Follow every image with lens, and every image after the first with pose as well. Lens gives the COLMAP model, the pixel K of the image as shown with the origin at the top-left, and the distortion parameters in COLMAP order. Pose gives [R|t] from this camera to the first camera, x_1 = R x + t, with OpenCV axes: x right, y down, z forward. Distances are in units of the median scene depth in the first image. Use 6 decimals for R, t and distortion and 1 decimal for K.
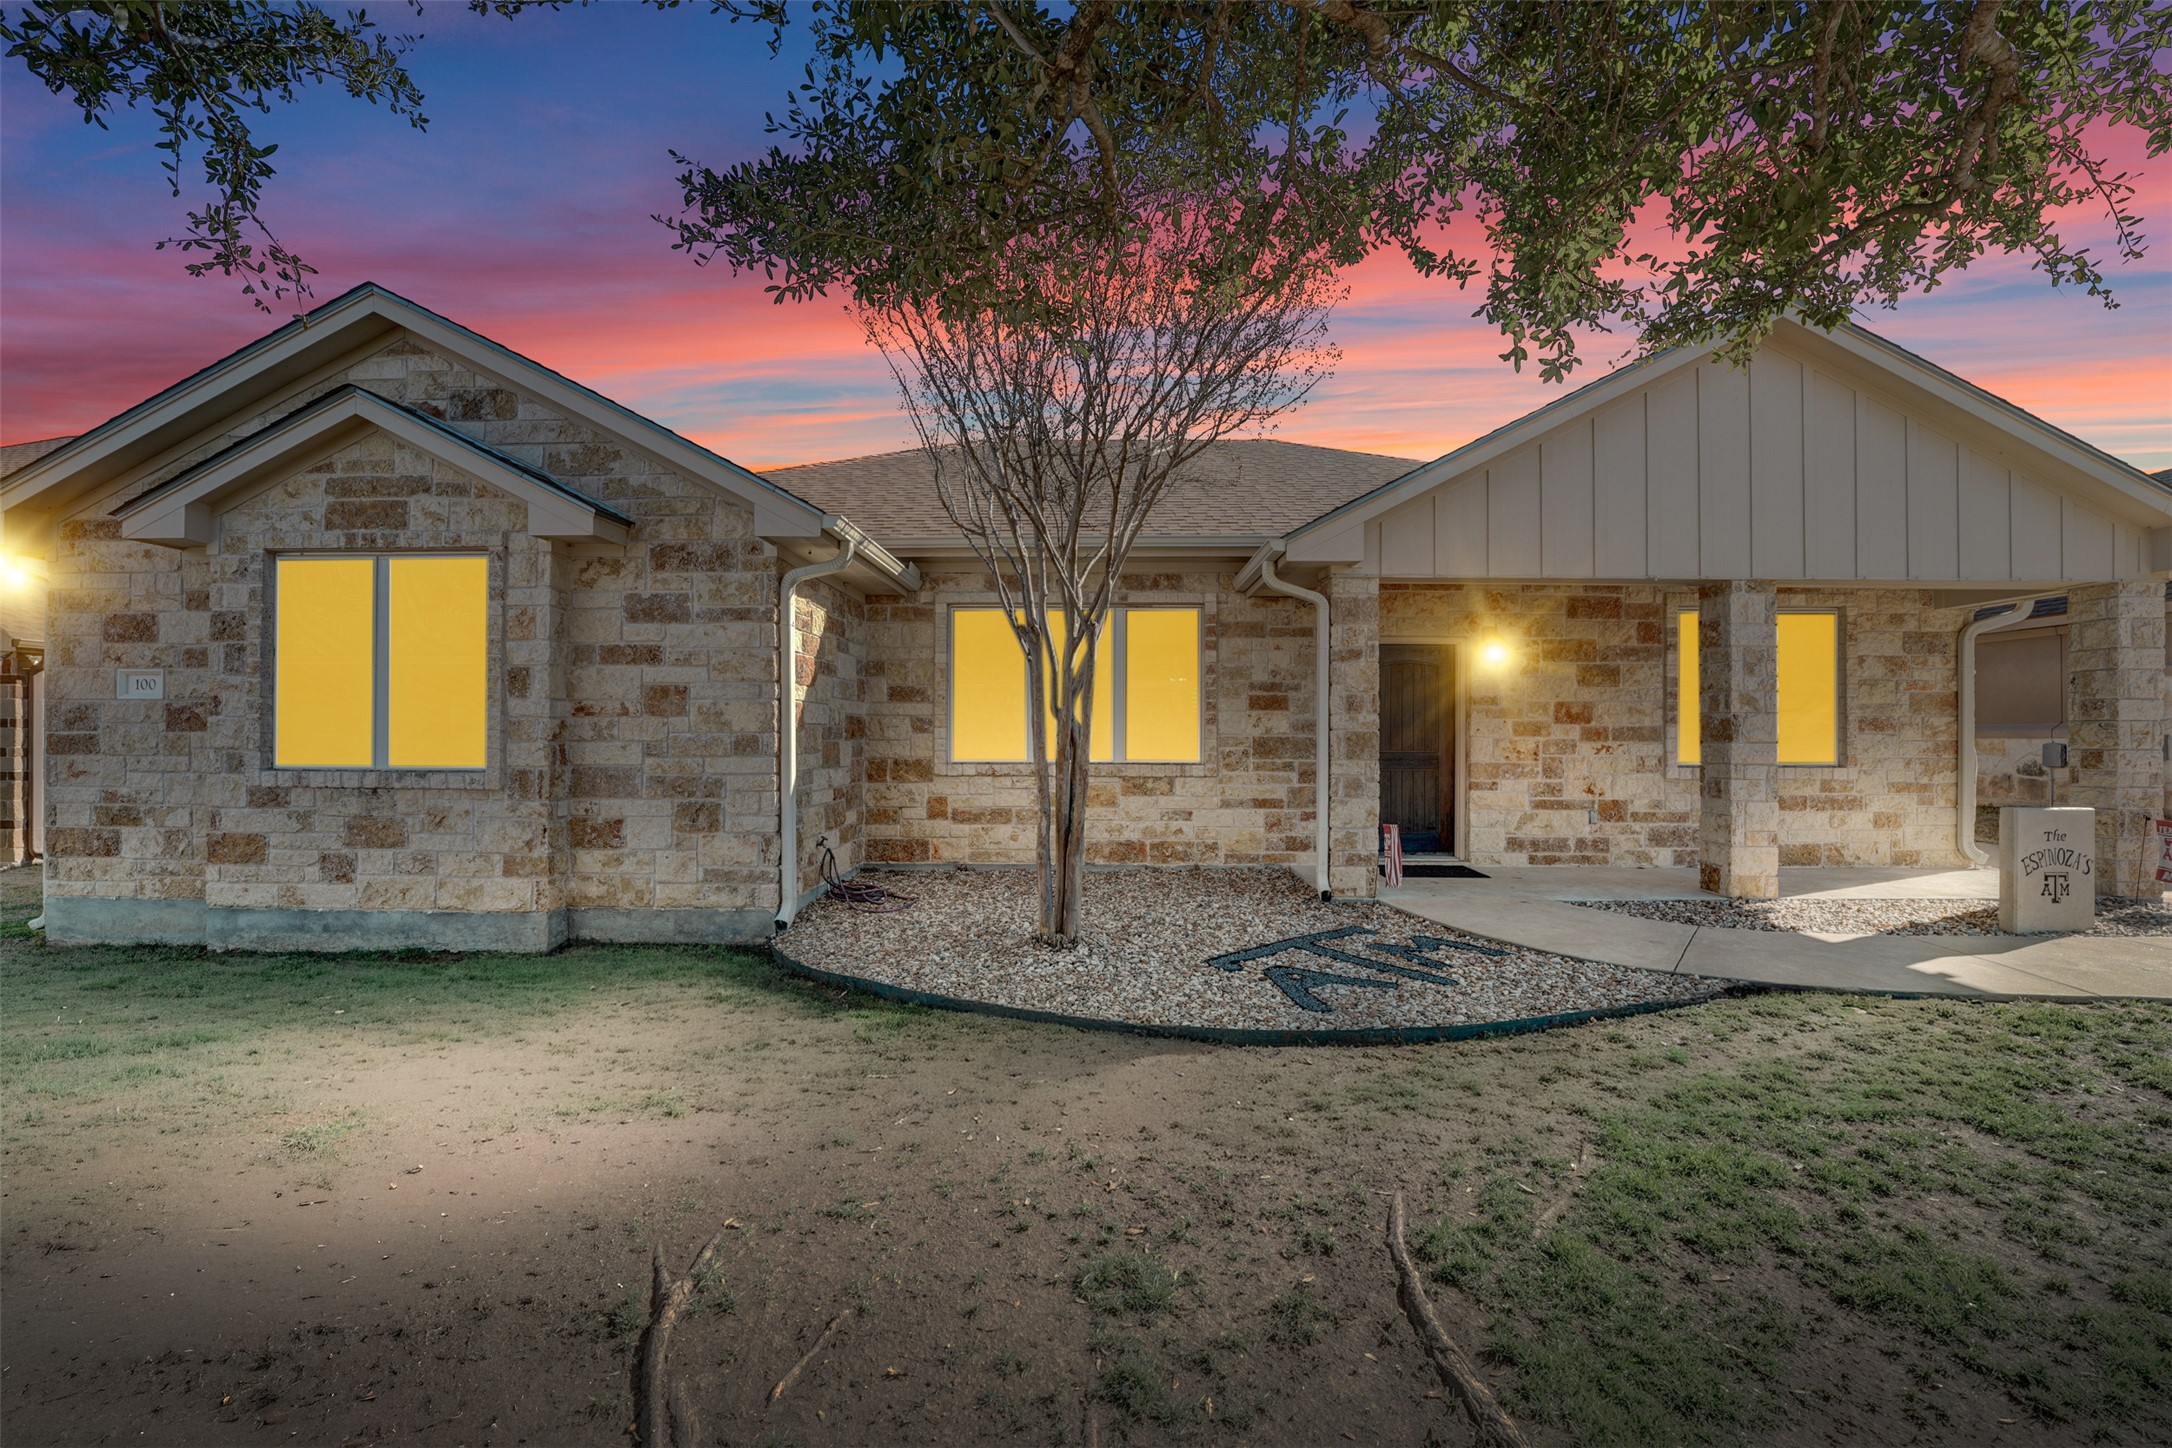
lens RADIAL K [[878.2, 0, 1086.0], [0, 878.2, 724.0], [0, 0, 1]] dist [-0.032772, 0.004492]
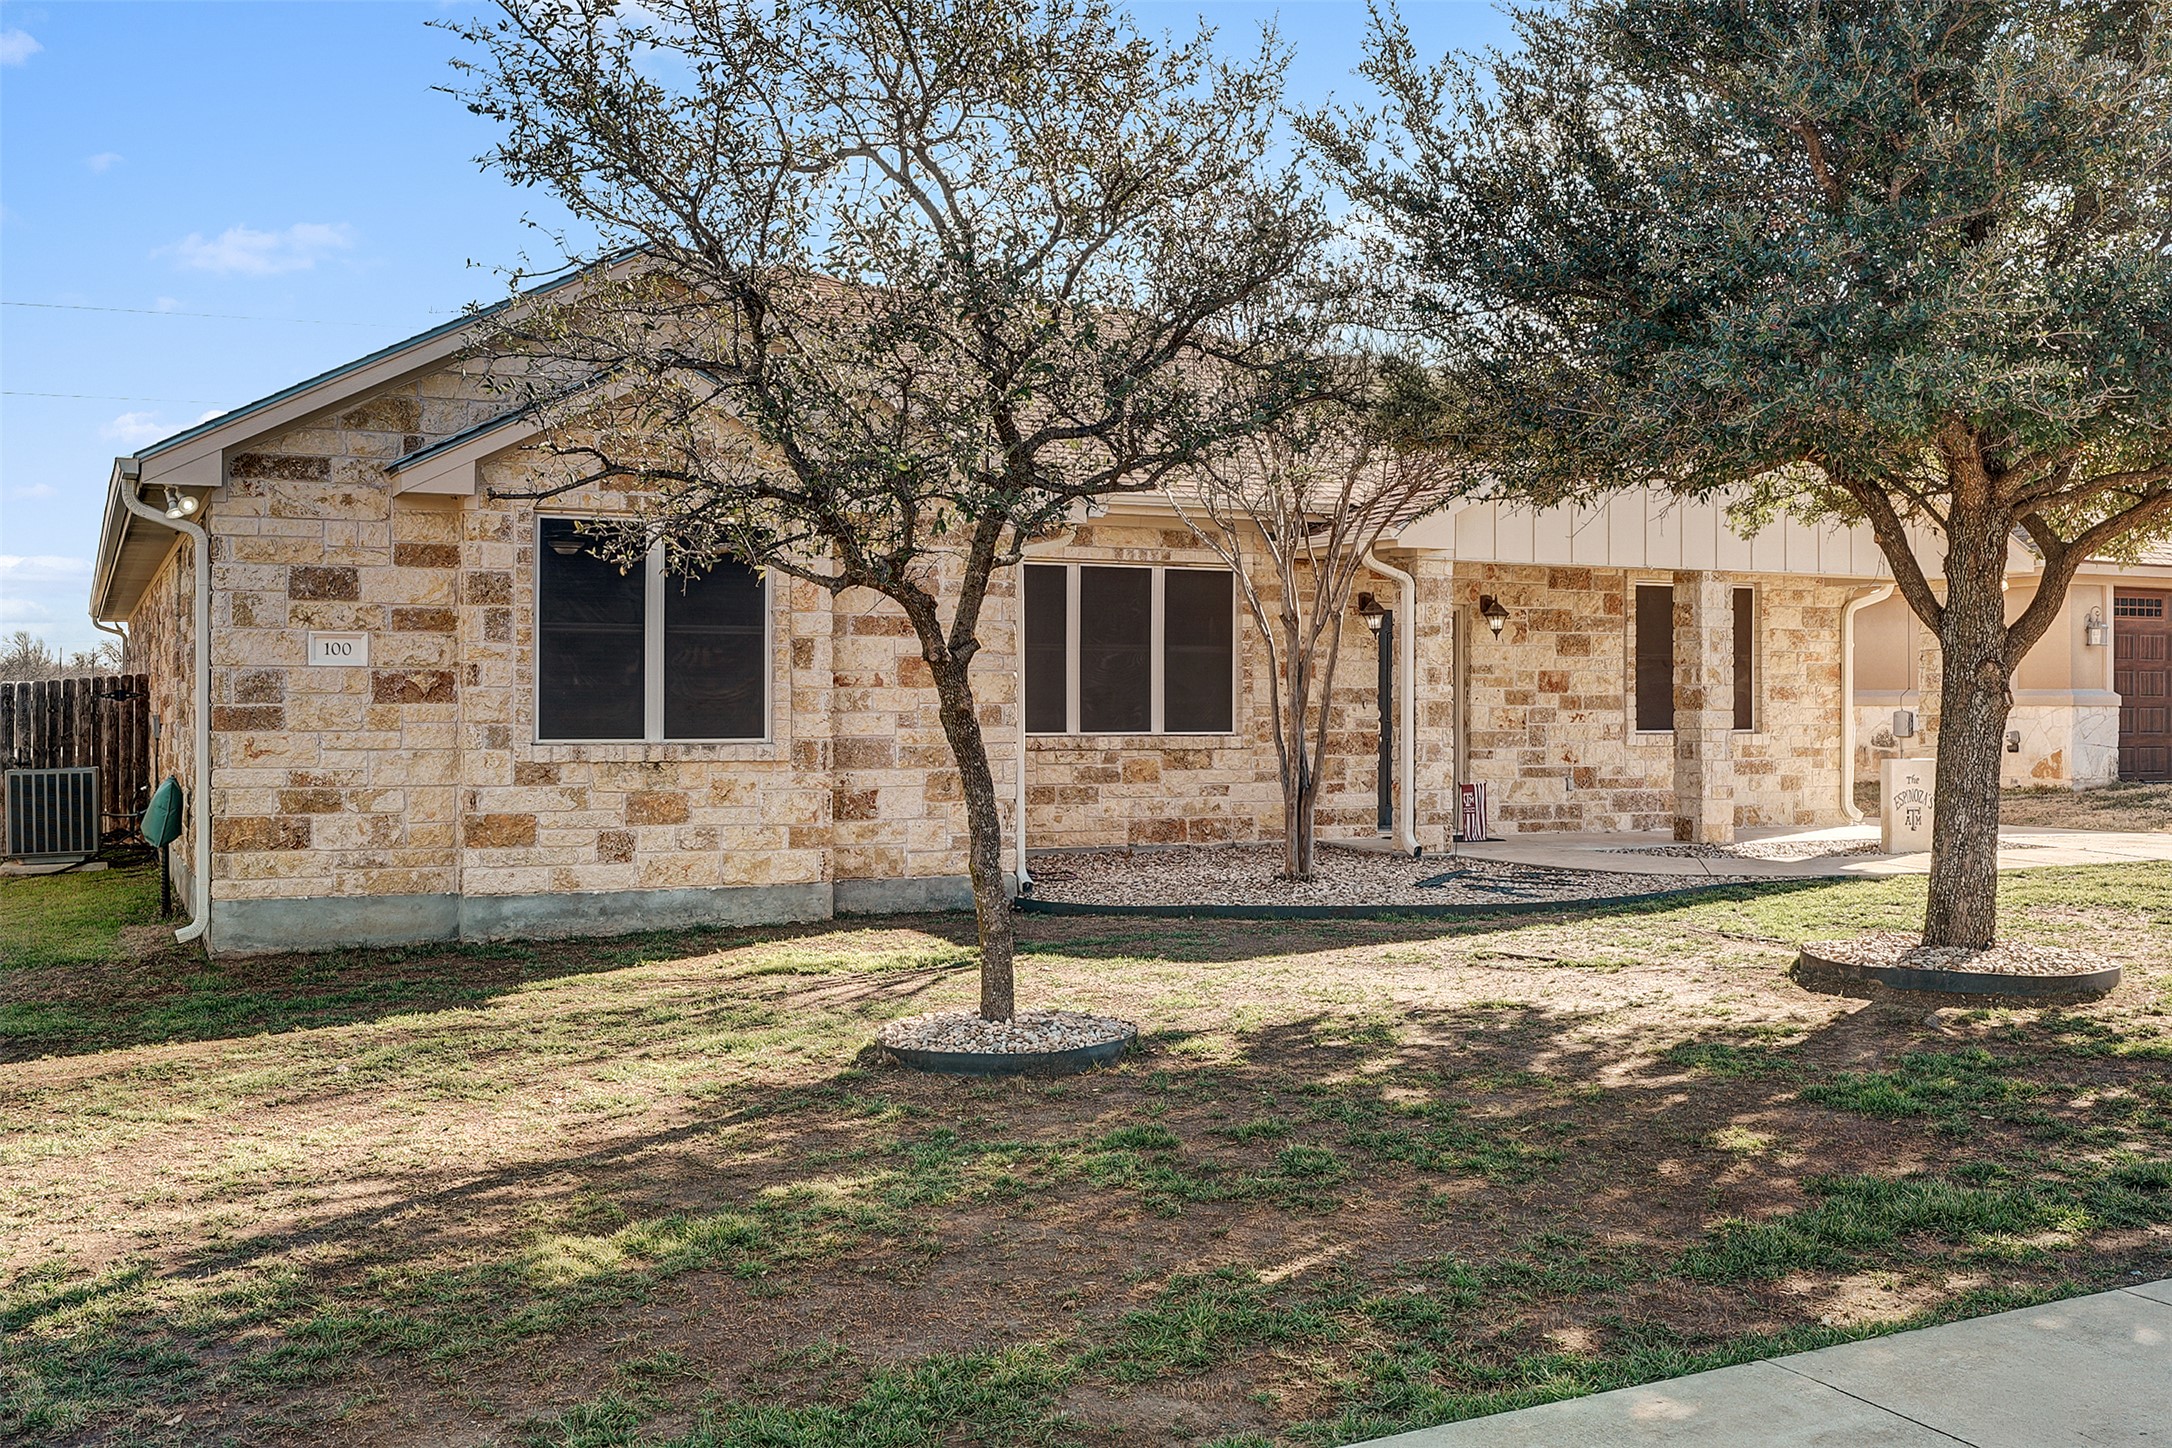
lens RADIAL K [[2036.4, 0, 1000.7], [0, 2036.4, 670.4], [0, 0, 1]] dist [-0.008207, -0.000653]
pose [[0.904059, 0.005061, 0.427377, -1.352840], [-0.003782, 0.999985, -0.003843, -0.019163], [-0.427390, 0.001858, 0.904065, -1.136850]]
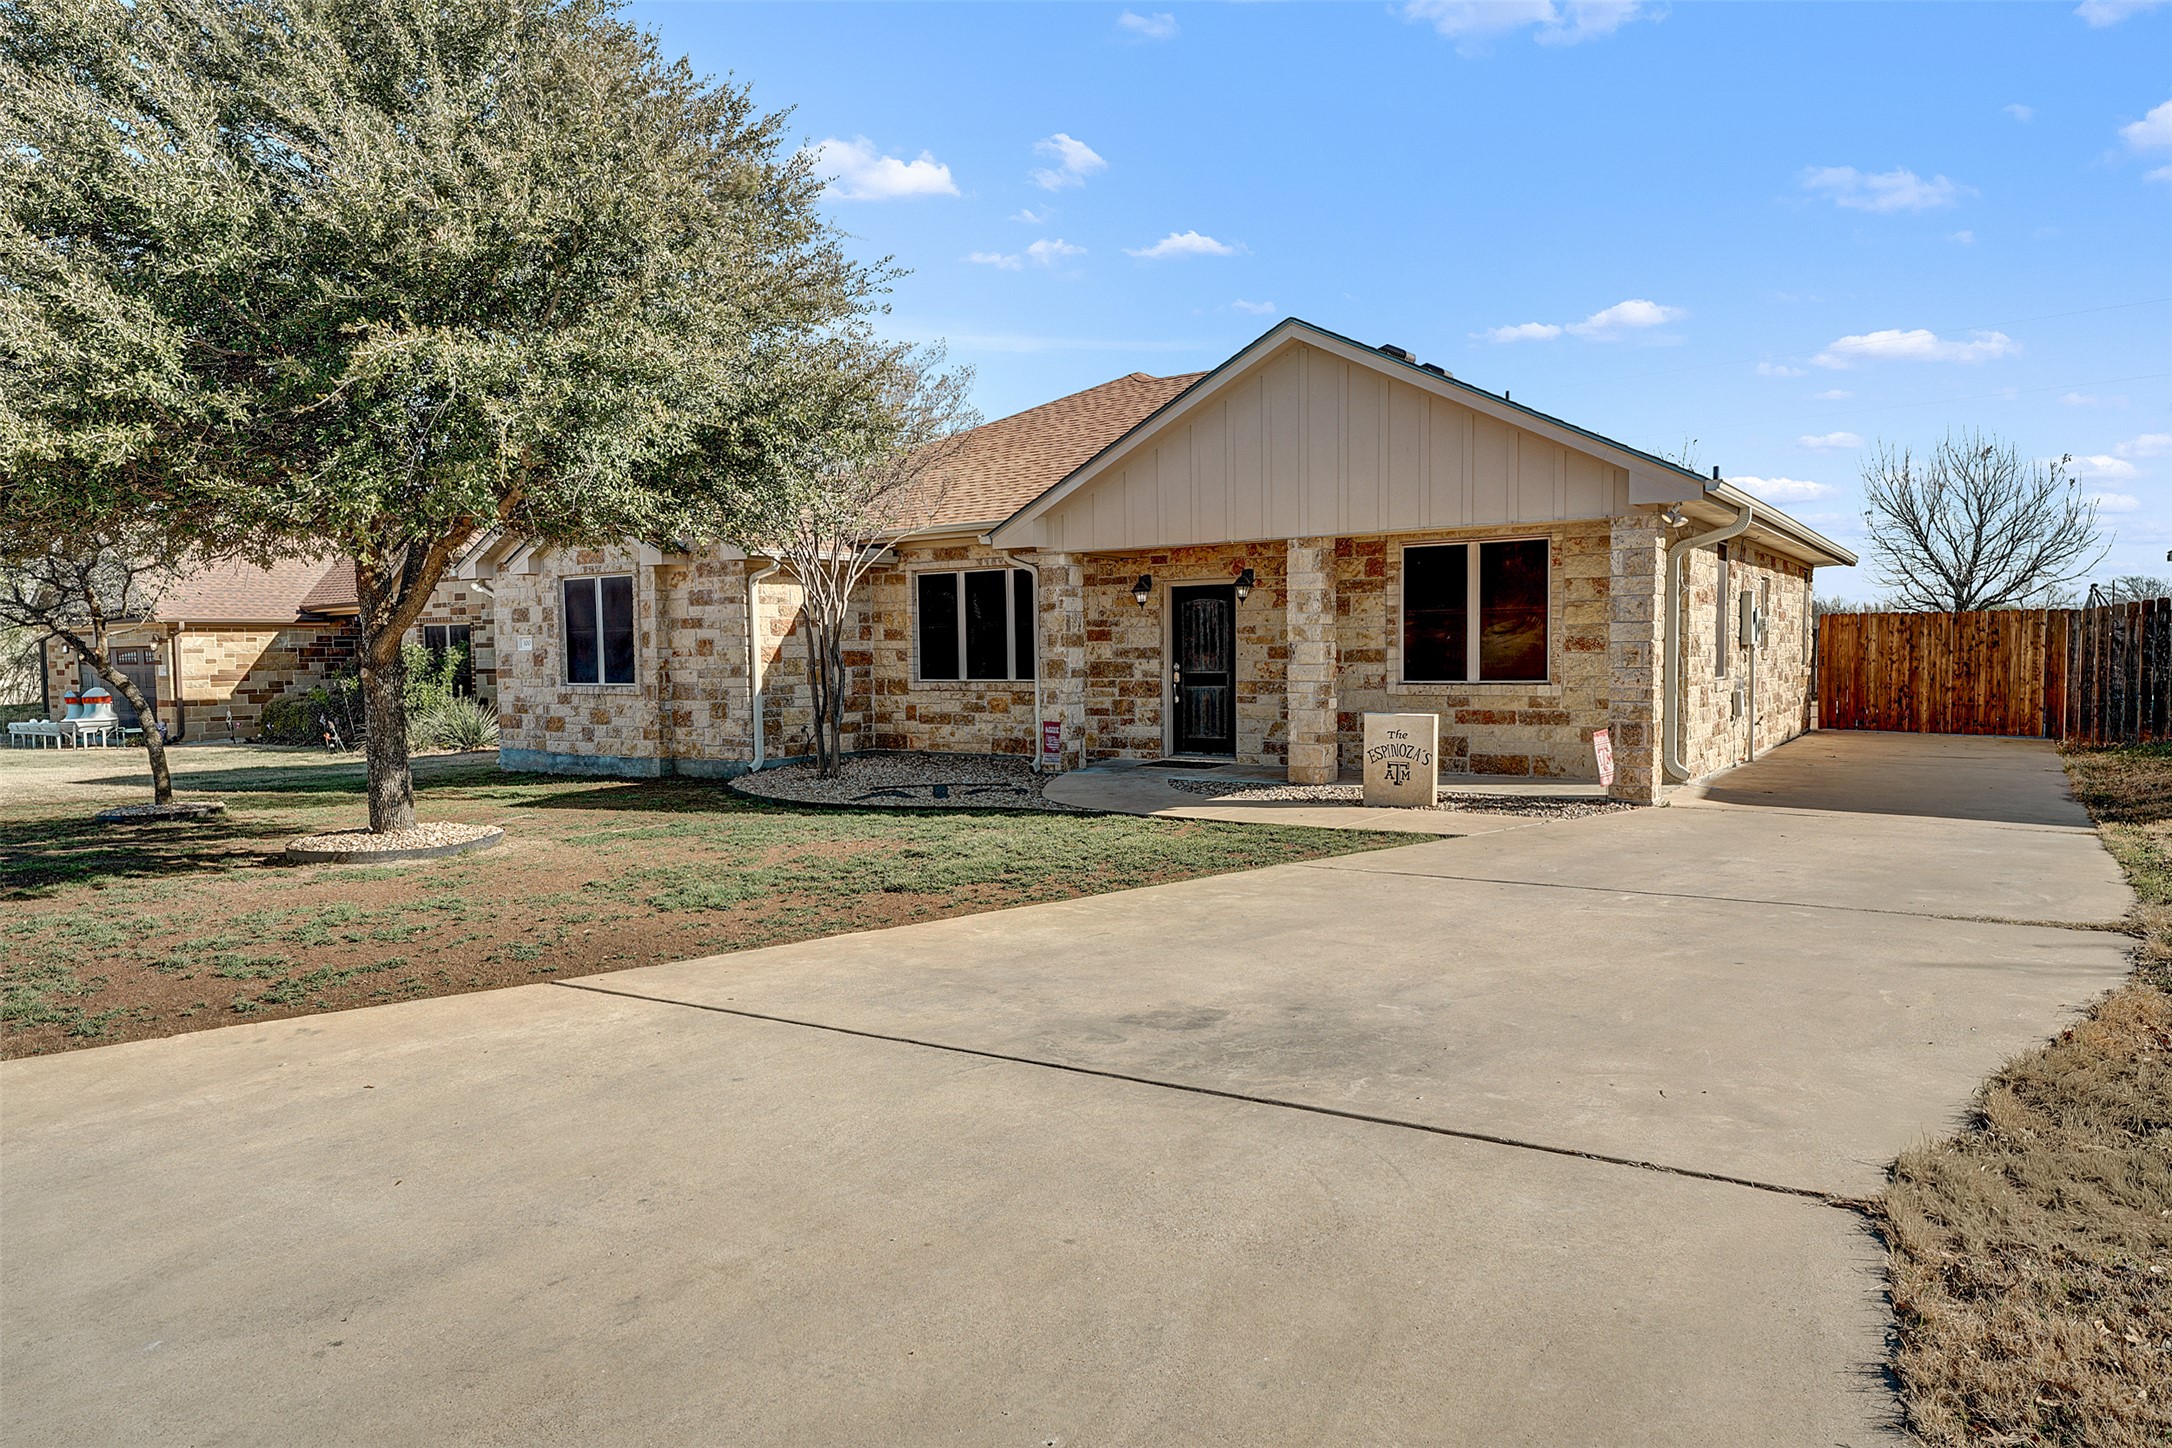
lens RADIAL K [[1338.5, 0, 1084.3], [0, 1338.5, 700.4], [0, 0, 1]] dist [0.004493, 0.000342]
pose [[0.837265, 0.005445, -0.546769, 1.688215], [0.023621, 0.998657, 0.046115, -0.026299], [0.546286, -0.051526, 0.836012, -0.914147]]
